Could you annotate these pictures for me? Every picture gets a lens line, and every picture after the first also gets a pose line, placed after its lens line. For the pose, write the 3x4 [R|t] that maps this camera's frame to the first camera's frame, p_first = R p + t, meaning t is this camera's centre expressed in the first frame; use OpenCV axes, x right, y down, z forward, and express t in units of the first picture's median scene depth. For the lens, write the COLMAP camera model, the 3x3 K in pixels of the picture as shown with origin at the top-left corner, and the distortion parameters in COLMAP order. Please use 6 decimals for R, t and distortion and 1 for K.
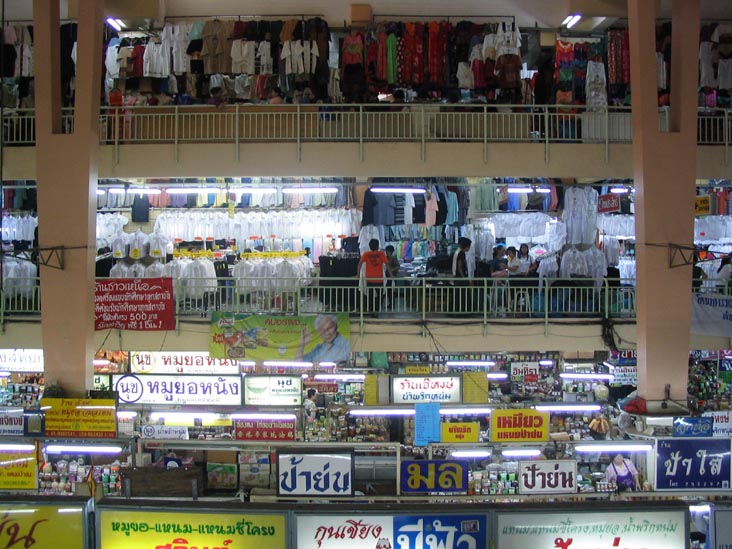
lens RADIAL K [[785.2, 0, 337.3], [0, 785.2, 273.2], [0, 0, 1]] dist [-0.195087, 0.178844]
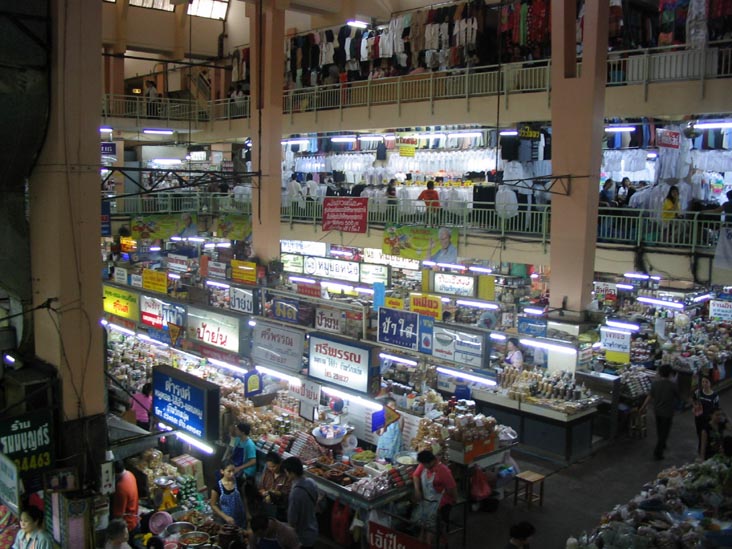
lens RADIAL K [[785.2, 0, 337.3], [0, 785.2, 273.2], [0, 0, 1]] dist [-0.195087, 0.178844]
pose [[0.673013, 0.094084, -0.733622, 0.790229], [-0.033325, 0.994727, 0.096998, 0.005495], [0.738879, -0.040833, 0.672600, -0.041418]]
